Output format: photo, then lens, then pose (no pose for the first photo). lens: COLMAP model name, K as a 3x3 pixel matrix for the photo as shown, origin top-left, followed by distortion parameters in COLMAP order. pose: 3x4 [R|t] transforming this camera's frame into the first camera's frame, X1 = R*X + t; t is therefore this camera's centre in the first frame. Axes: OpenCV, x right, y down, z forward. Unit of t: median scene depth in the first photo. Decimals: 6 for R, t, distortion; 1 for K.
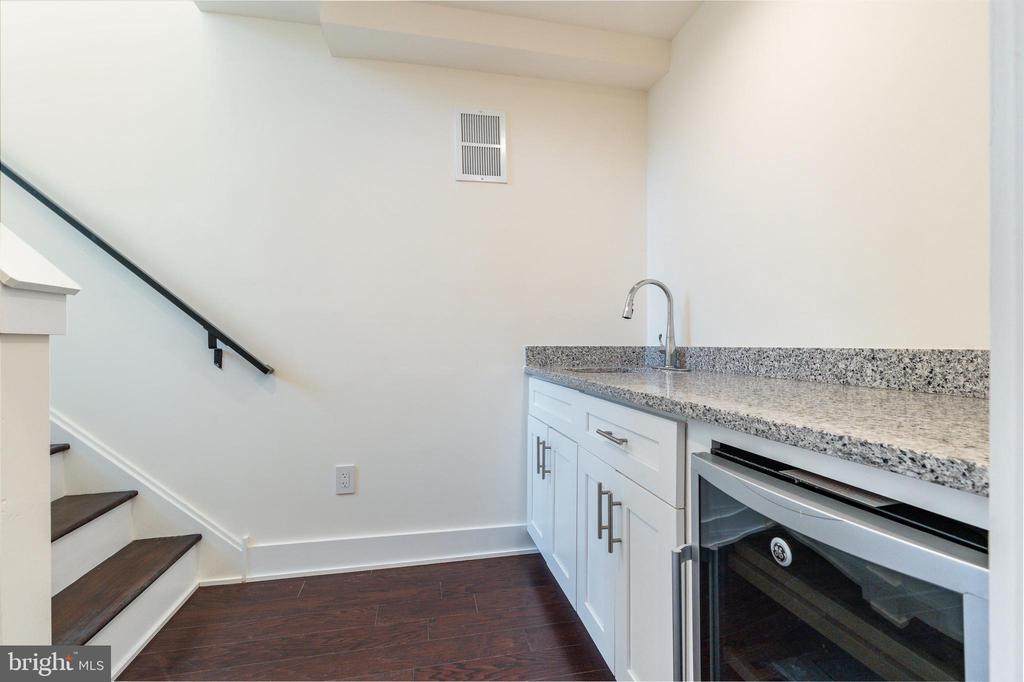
lens RADIAL K [[456.4, 0, 513.0], [0, 456.4, 341.2], [0, 0, 1]] dist [0.010643, -0.005352]
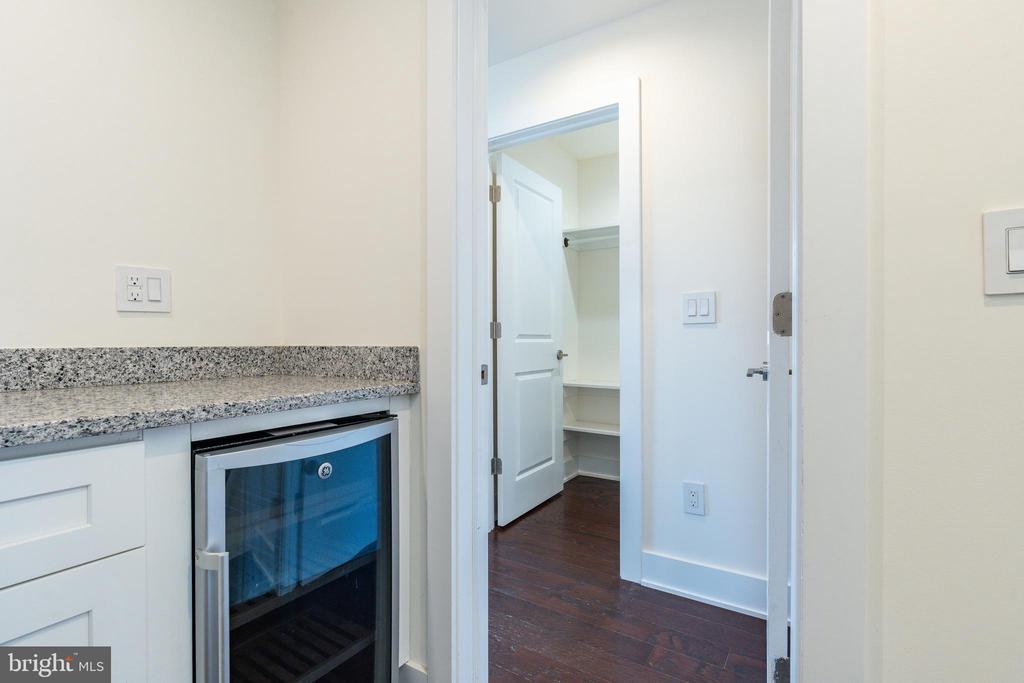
lens RADIAL K [[489.1, 0, 513.0], [0, 489.1, 340.6], [0, 0, 1]] dist [-0.000300, -0.000940]
pose [[-0.709512, -0.001330, 0.704692, -0.701490], [-0.003542, 0.999992, -0.001678, -0.002473], [-0.704684, -0.003687, -0.709512, 1.110885]]
